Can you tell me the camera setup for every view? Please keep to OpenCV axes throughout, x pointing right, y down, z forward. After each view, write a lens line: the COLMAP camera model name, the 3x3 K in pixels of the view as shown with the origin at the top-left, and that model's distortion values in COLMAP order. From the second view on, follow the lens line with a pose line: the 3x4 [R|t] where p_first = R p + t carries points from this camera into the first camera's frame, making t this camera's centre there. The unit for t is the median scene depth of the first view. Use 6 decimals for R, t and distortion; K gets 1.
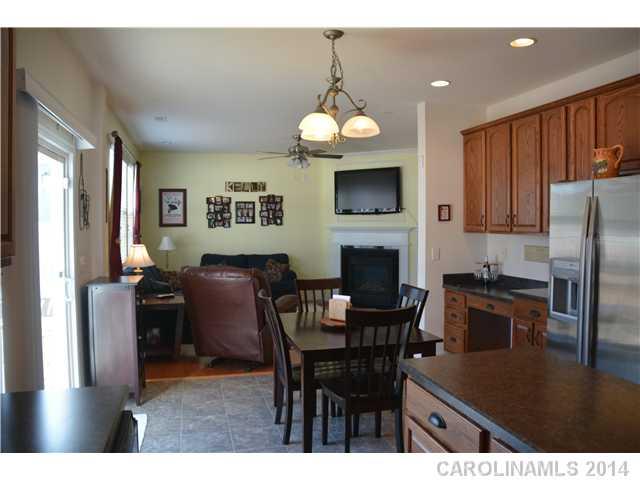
lens RADIAL K [[514.8, 0, 316.0], [0, 514.8, 234.3], [0, 0, 1]] dist [-0.124303, 0.060855]
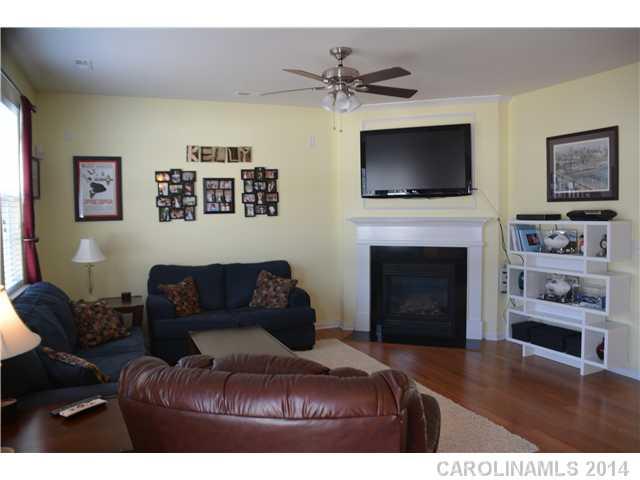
lens RADIAL K [[514.8, 0, 323.7], [0, 514.8, 239.6], [0, 0, 1]] dist [-0.124303, 0.060855]
pose [[0.990748, -0.015810, 0.134792, -0.097959], [0.010653, 0.999186, 0.038897, -0.012579], [-0.135297, -0.037101, 0.990110, 0.372777]]
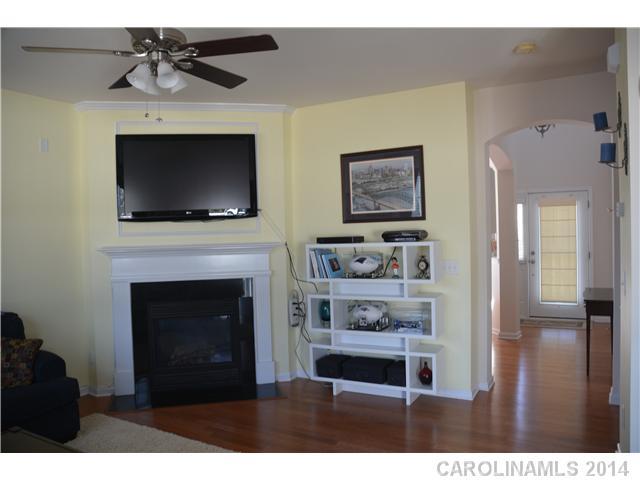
lens RADIAL K [[514.8, 0, 320.8], [0, 514.8, 244.5], [0, 0, 1]] dist [-0.124303, 0.060855]
pose [[0.723155, -0.035406, 0.689778, -0.158190], [0.038043, 0.999211, 0.011406, -0.015127], [-0.689638, 0.017993, 0.723931, 0.522870]]
